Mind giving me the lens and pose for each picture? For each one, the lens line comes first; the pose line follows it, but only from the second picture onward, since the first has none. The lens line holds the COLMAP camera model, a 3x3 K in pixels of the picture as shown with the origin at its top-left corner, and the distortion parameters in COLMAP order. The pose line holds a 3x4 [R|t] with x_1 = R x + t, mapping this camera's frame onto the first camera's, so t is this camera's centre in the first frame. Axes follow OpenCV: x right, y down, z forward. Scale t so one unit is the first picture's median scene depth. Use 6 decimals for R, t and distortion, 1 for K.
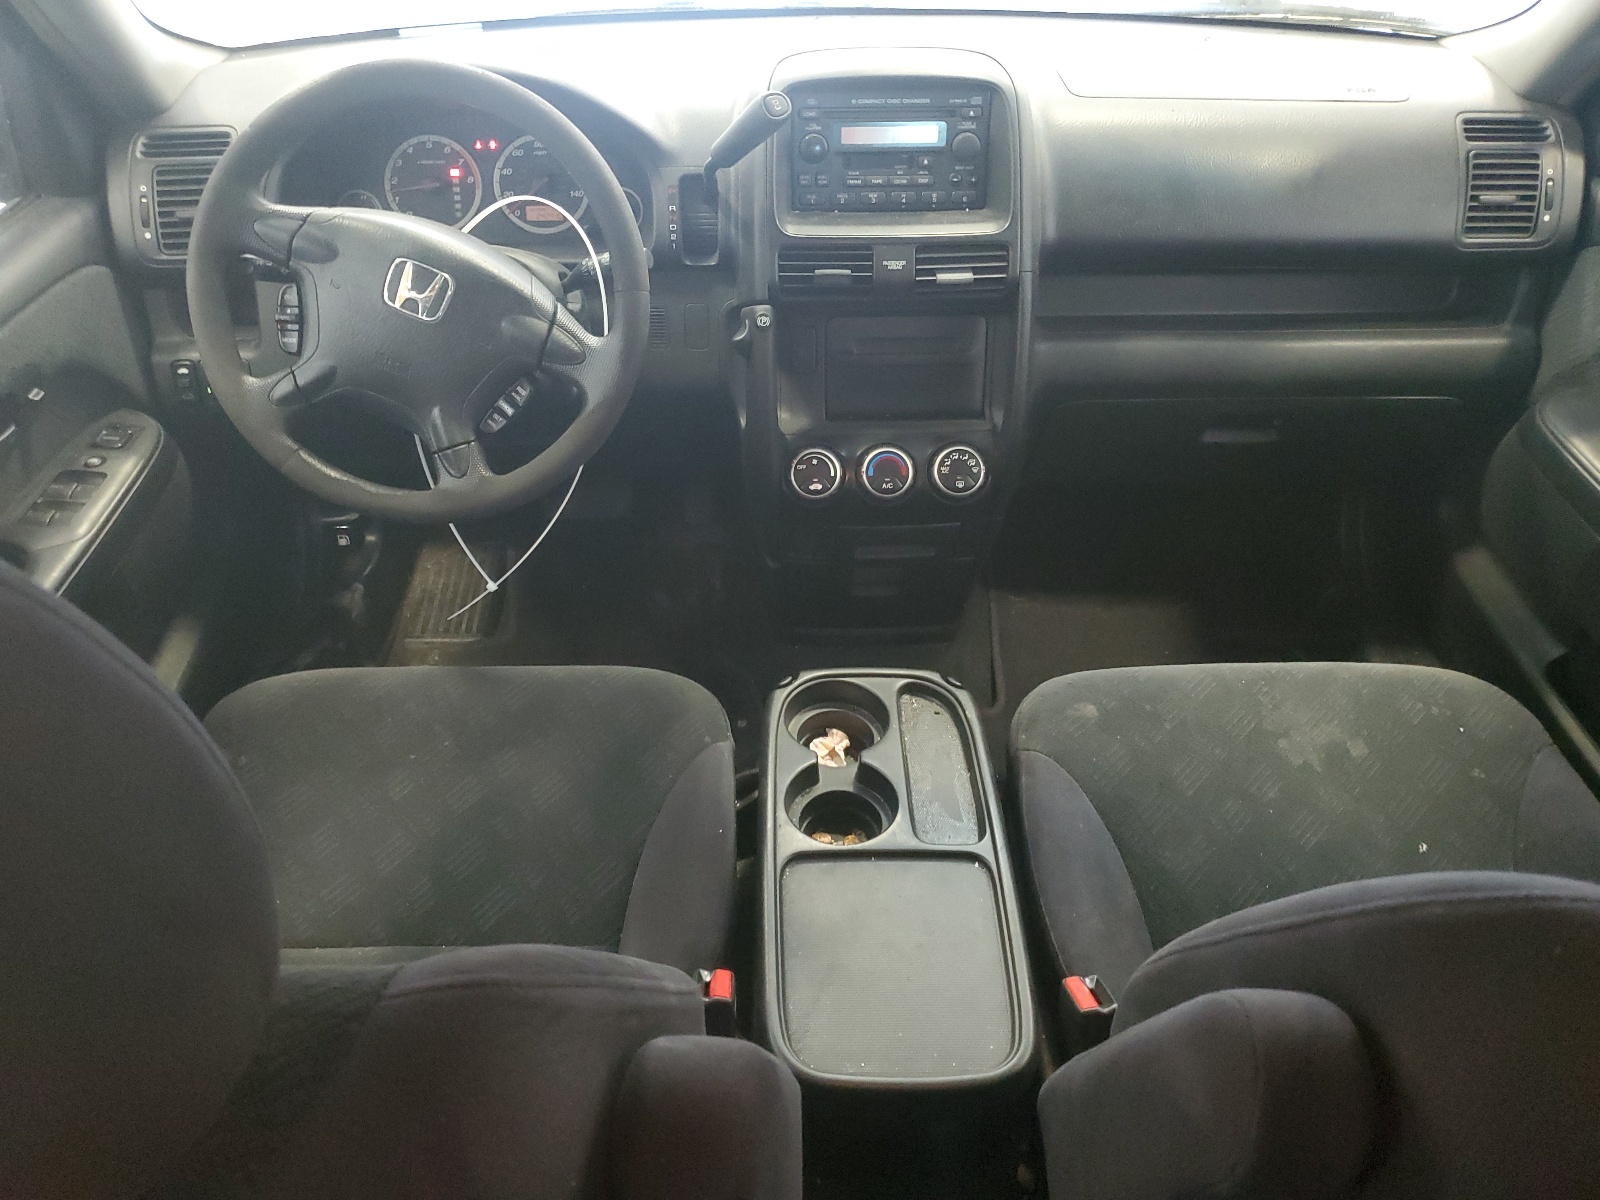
lens RADIAL K [[1207.2, 0, 795.1], [0, 1207.2, 602.4], [0, 0, 1]] dist [0.003066, -0.000957]
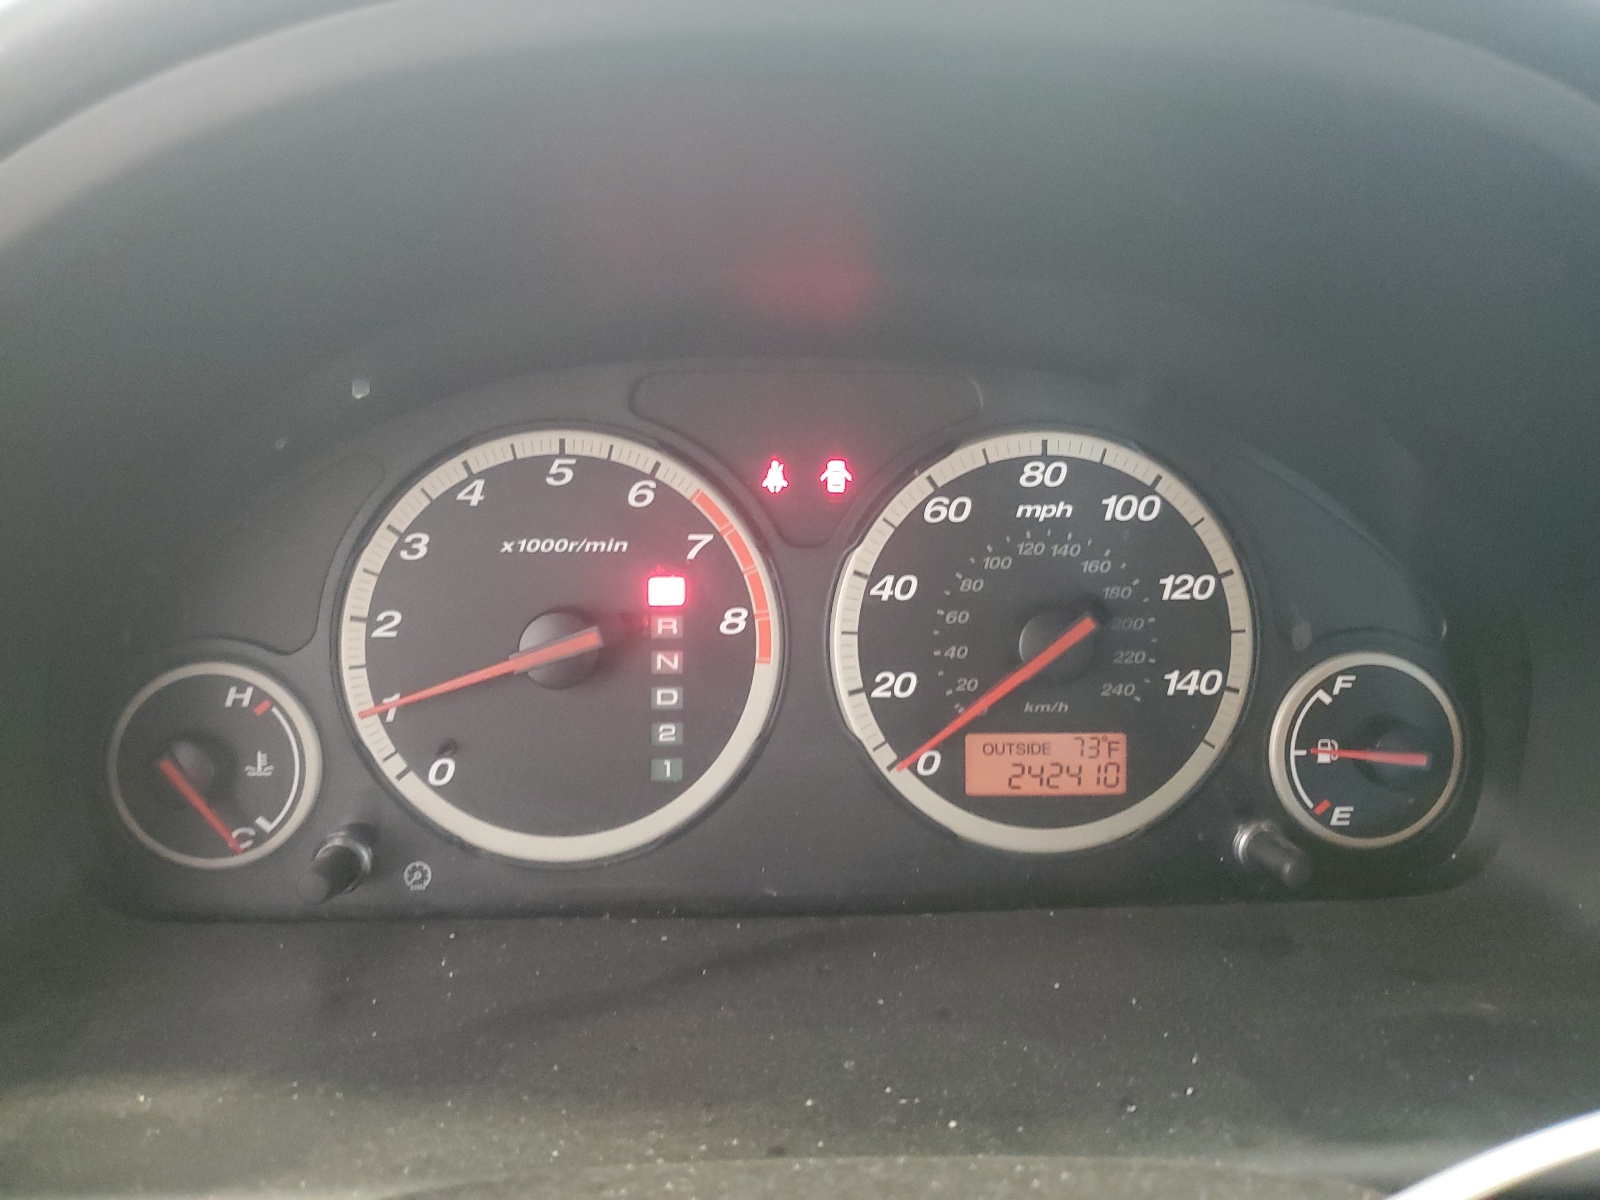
lens RADIAL K [[1207.2, 0, 803.8], [0, 1207.2, 600.6], [0, 0, 1]] dist [0.003066, -0.000957]
pose [[0.999611, 0.007992, 0.026711, -0.262344], [-0.000380, 0.961853, -0.273568, -0.293558], [-0.027878, 0.273451, 0.961482, 0.786670]]
